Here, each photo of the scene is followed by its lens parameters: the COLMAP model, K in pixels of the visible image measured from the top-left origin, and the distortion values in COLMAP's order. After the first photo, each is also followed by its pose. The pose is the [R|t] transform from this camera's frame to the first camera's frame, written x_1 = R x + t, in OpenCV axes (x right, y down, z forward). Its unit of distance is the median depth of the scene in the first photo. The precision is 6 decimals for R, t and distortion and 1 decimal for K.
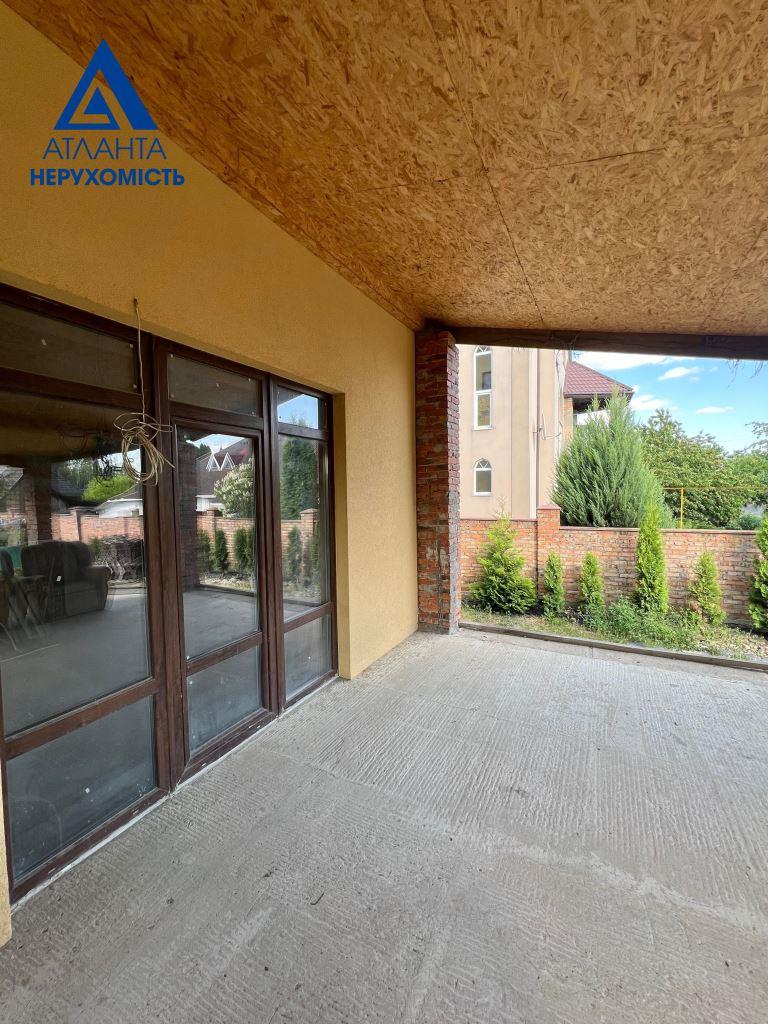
lens RADIAL K [[409.6, 0, 383.4], [0, 409.6, 512.6], [0, 0, 1]] dist [-0.004134, 0.001062]
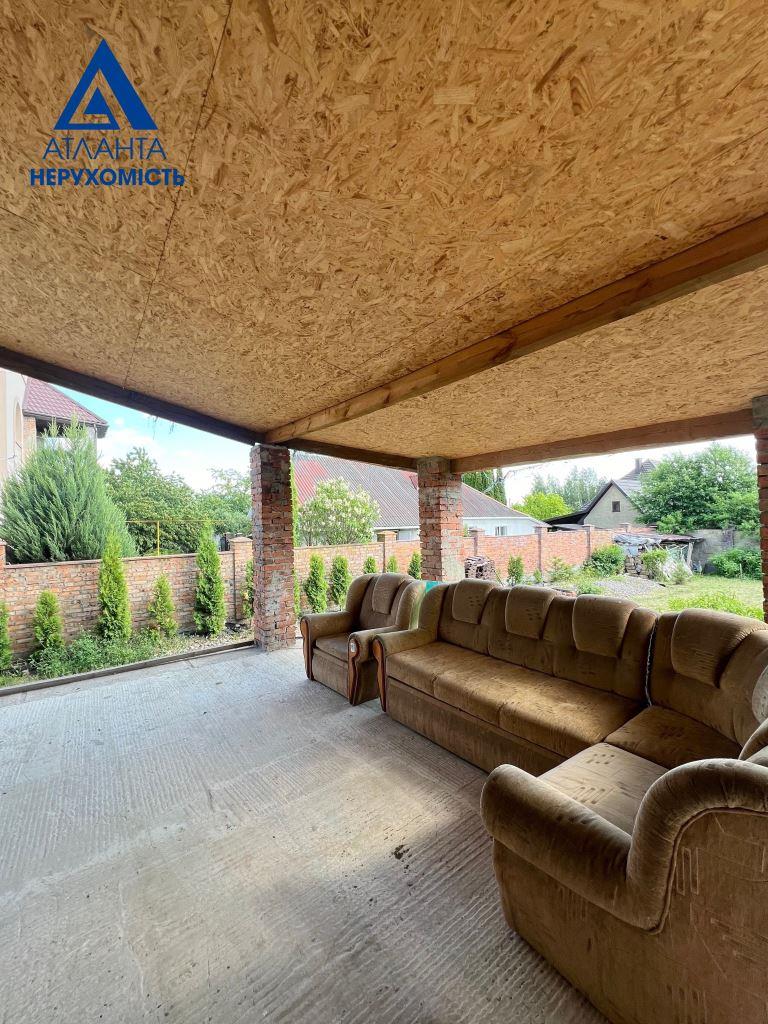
lens RADIAL K [[409.6, 0, 384.0], [0, 409.6, 513.7], [0, 0, 1]] dist [-0.004134, 0.001062]
pose [[0.437419, 0.014972, 0.899133, 0.039853], [0.056362, 0.997439, -0.044029, 0.020818], [-0.897490, 0.069936, 0.435455, -0.164965]]
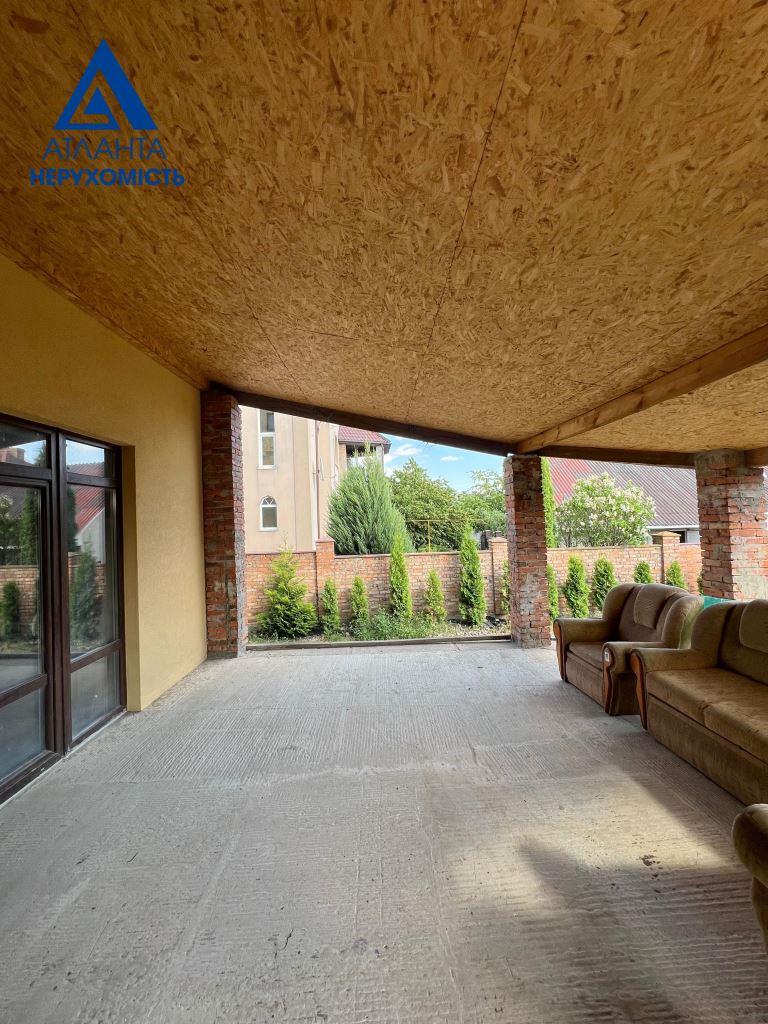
lens RADIAL K [[409.6, 0, 384.2], [0, 409.6, 513.7], [0, 0, 1]] dist [-0.004134, 0.001062]
pose [[0.874071, -0.005456, 0.485767, -0.039303], [0.043904, 0.996732, -0.067804, -0.003151], [-0.483810, 0.080593, 0.871454, -0.263935]]
